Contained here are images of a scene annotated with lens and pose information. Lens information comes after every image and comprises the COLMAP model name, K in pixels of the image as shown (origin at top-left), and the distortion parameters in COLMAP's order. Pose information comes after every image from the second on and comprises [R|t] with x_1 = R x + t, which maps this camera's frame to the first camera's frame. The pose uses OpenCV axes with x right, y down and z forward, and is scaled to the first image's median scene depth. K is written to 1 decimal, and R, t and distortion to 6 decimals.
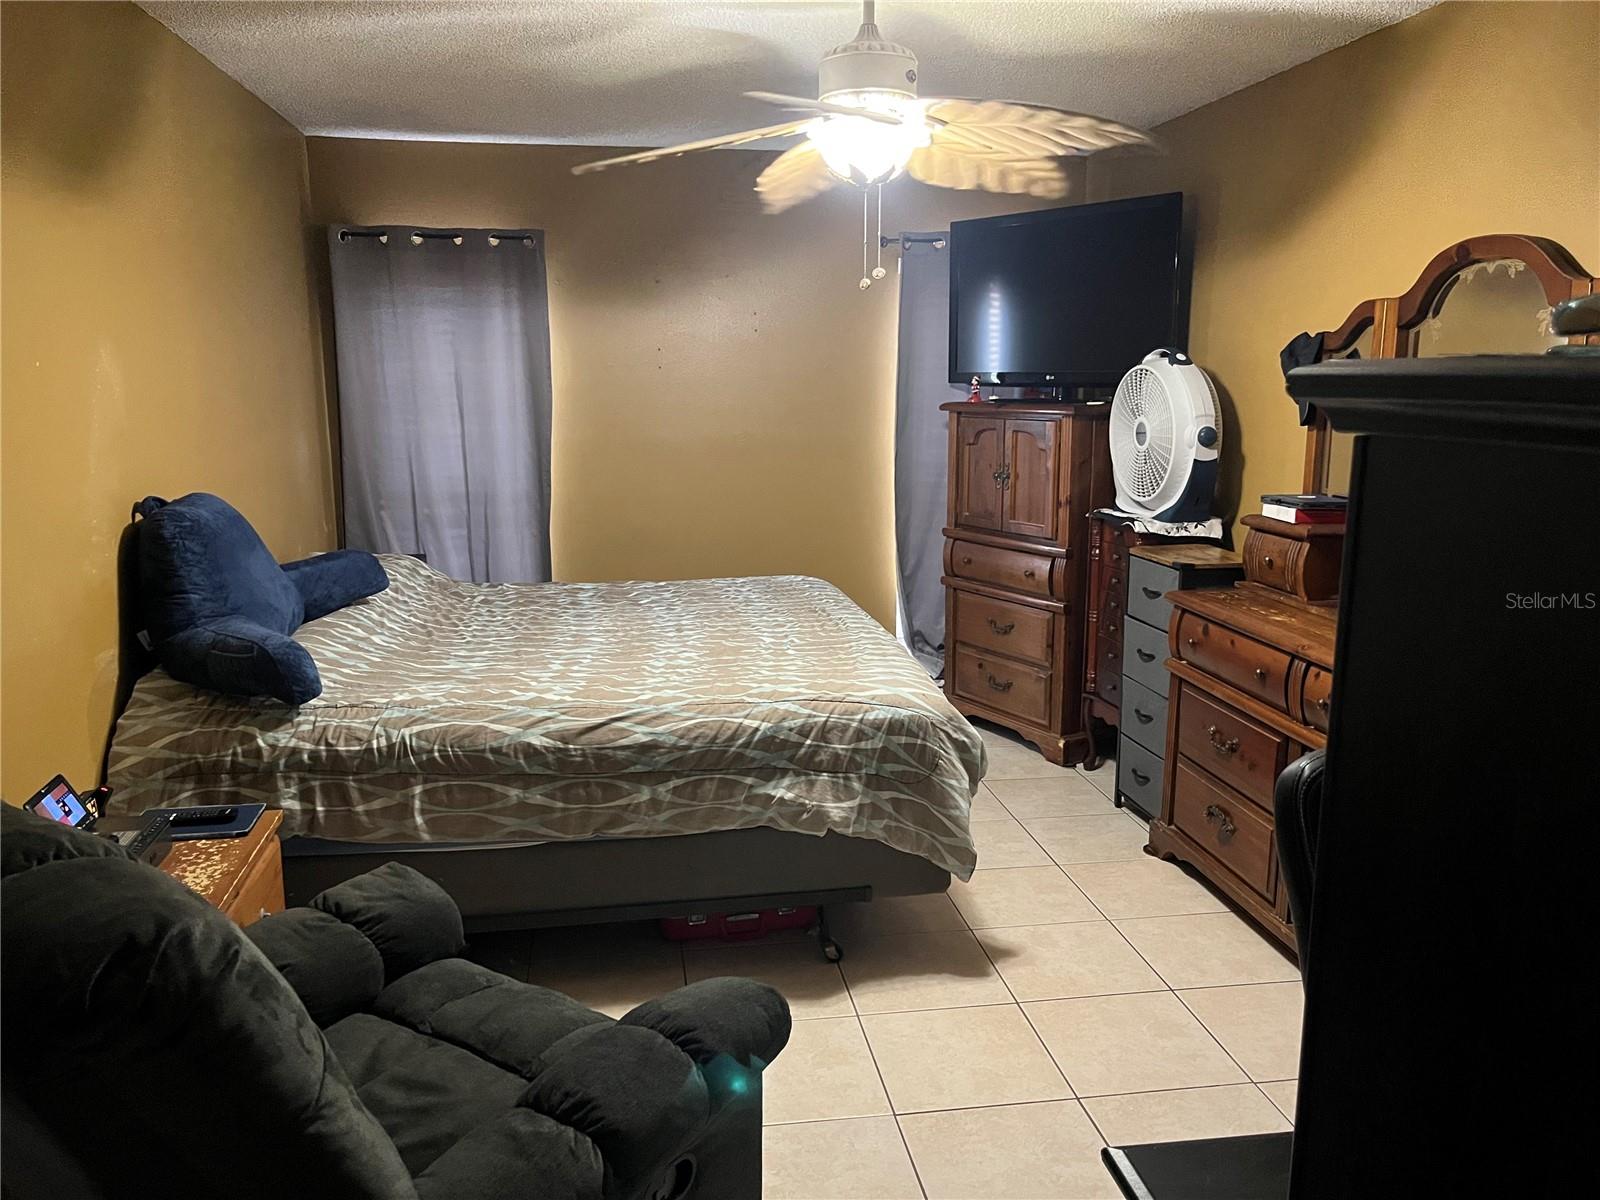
lens RADIAL K [[1210.3, 0, 798.0], [0, 1210.3, 608.4], [0, 0, 1]] dist [0.054107, -0.072024]
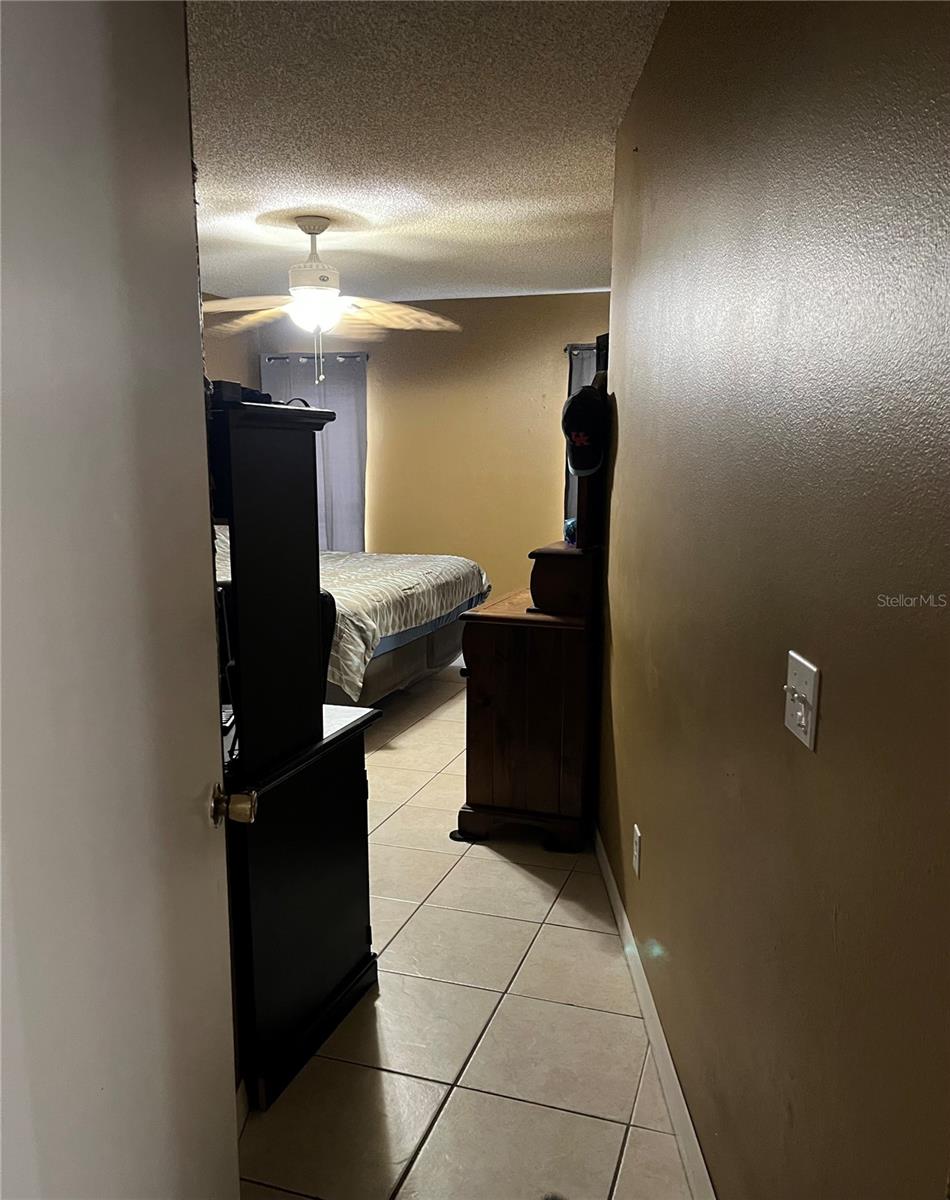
lens RADIAL K [[956.4, 0, 484.4], [0, 956.4, 638.9], [0, 0, 1]] dist [0.030933, -0.005060]
pose [[0.895386, 0.094233, -0.435206, 0.978003], [-0.090702, 0.995458, 0.028935, 0.069978], [0.435956, 0.013566, 0.899866, -0.256156]]
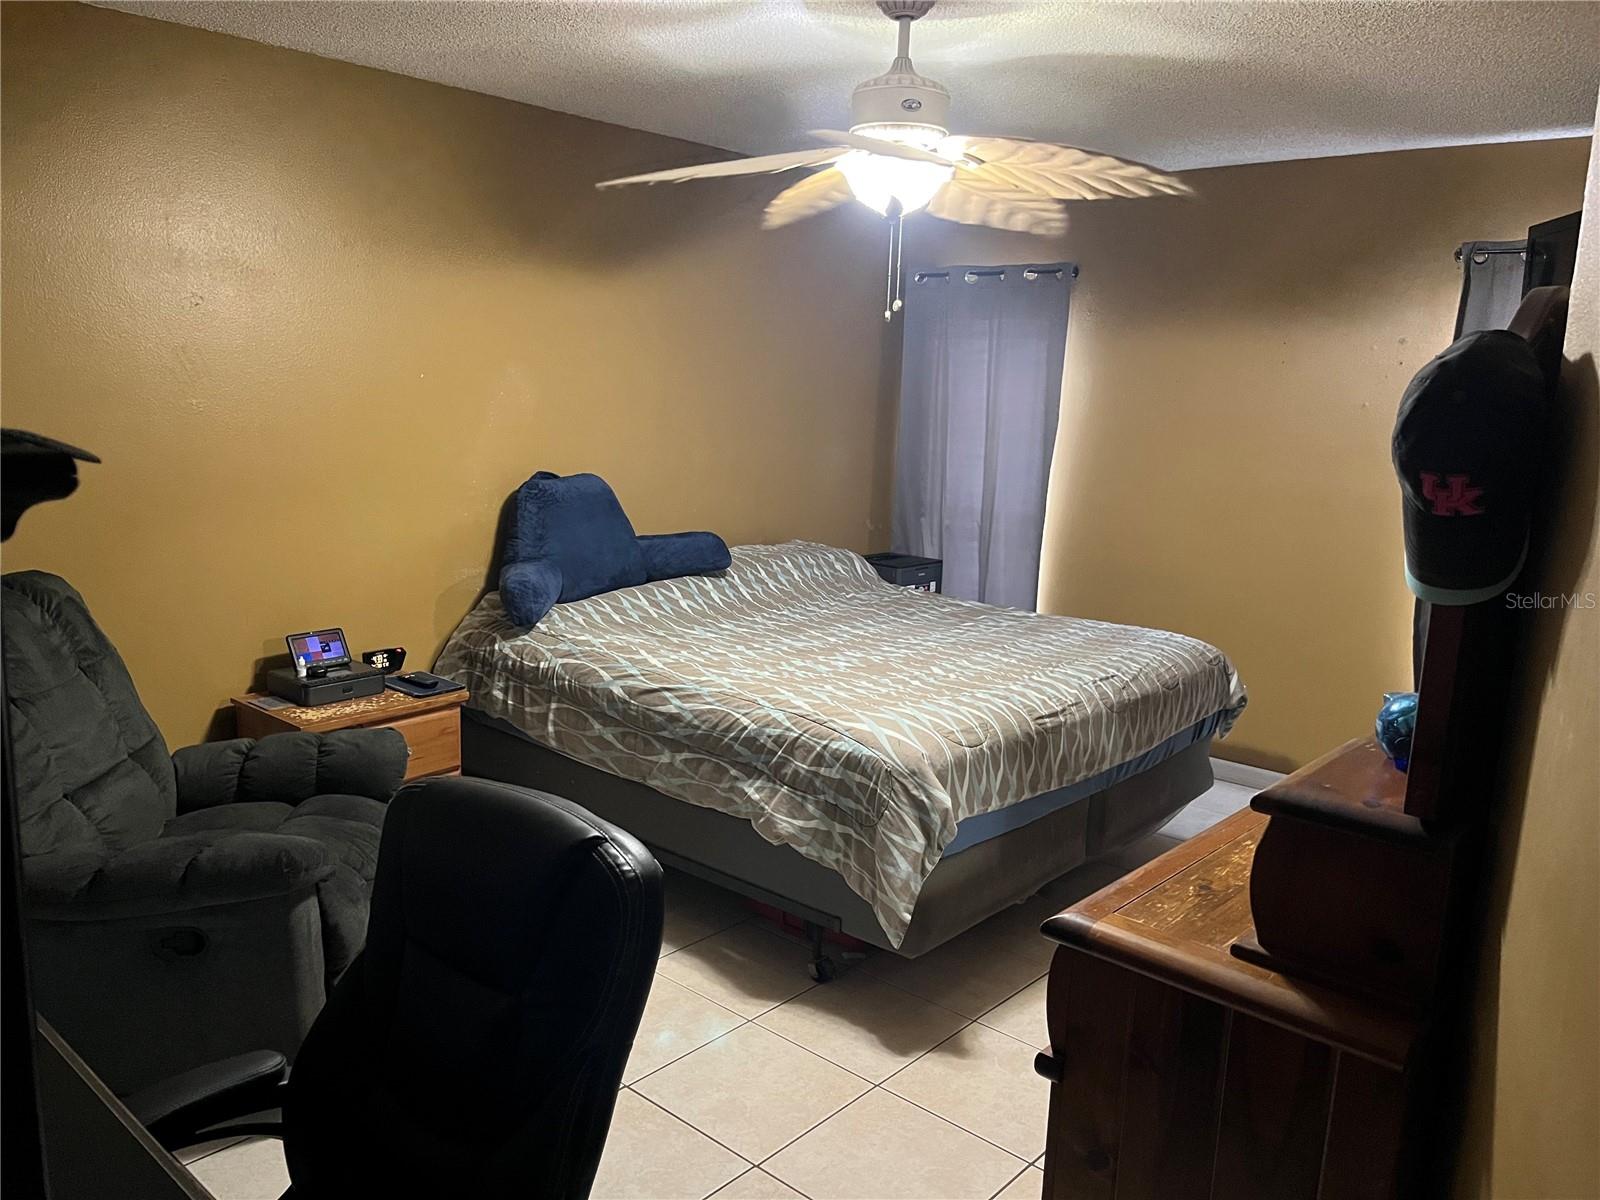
lens RADIAL K [[1210.3, 0, 787.3], [0, 1210.3, 602.1], [0, 0, 1]] dist [0.054107, -0.072024]
pose [[0.641433, 0.163581, -0.749537, 0.765333], [-0.183430, 0.981367, 0.057202, -0.077111], [0.744928, 0.100796, 0.659487, 0.297823]]
